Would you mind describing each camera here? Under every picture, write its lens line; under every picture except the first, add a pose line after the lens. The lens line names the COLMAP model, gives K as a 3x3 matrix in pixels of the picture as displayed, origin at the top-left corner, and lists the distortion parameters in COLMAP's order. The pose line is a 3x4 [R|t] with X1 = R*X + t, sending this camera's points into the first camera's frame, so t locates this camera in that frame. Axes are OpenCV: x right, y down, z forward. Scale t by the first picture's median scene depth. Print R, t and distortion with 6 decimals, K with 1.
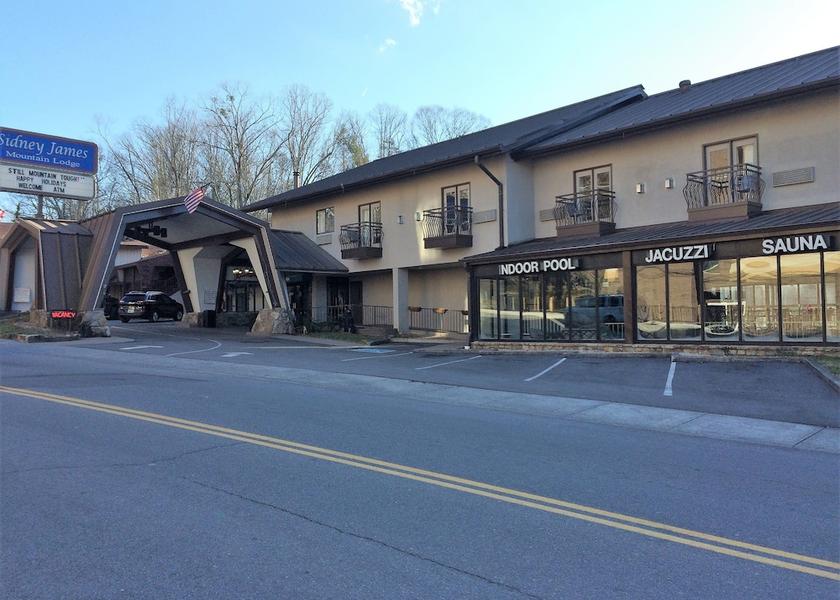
lens RADIAL K [[723.6, 0, 419.7], [0, 723.6, 301.7], [0, 0, 1]] dist [0.019832, 0.003904]
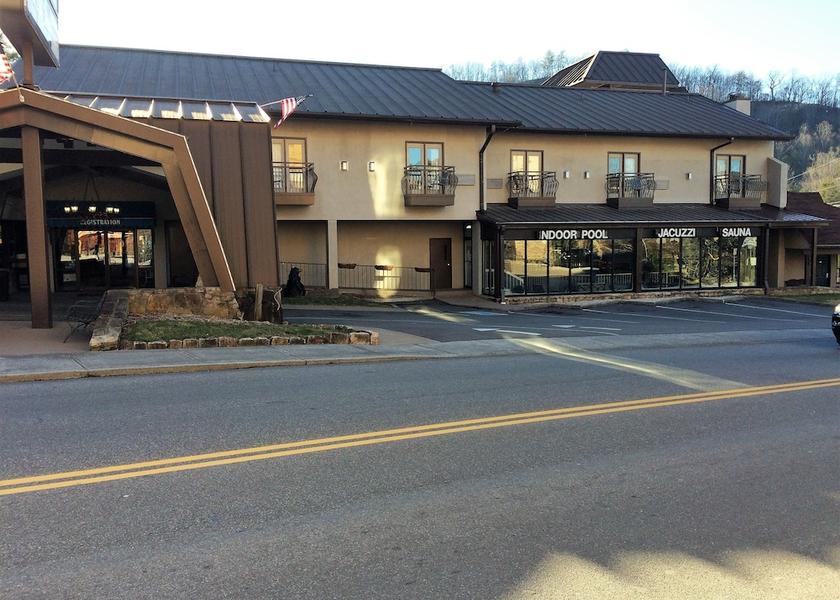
lens RADIAL K [[723.6, 0, 420.0], [0, 723.6, 299.5], [0, 0, 1]] dist [0.019832, 0.003904]
pose [[0.439613, -0.066054, 0.895755, -1.039206], [-0.022256, 0.996185, 0.084383, -0.035103], [-0.897912, -0.057031, 0.436466, 0.669904]]
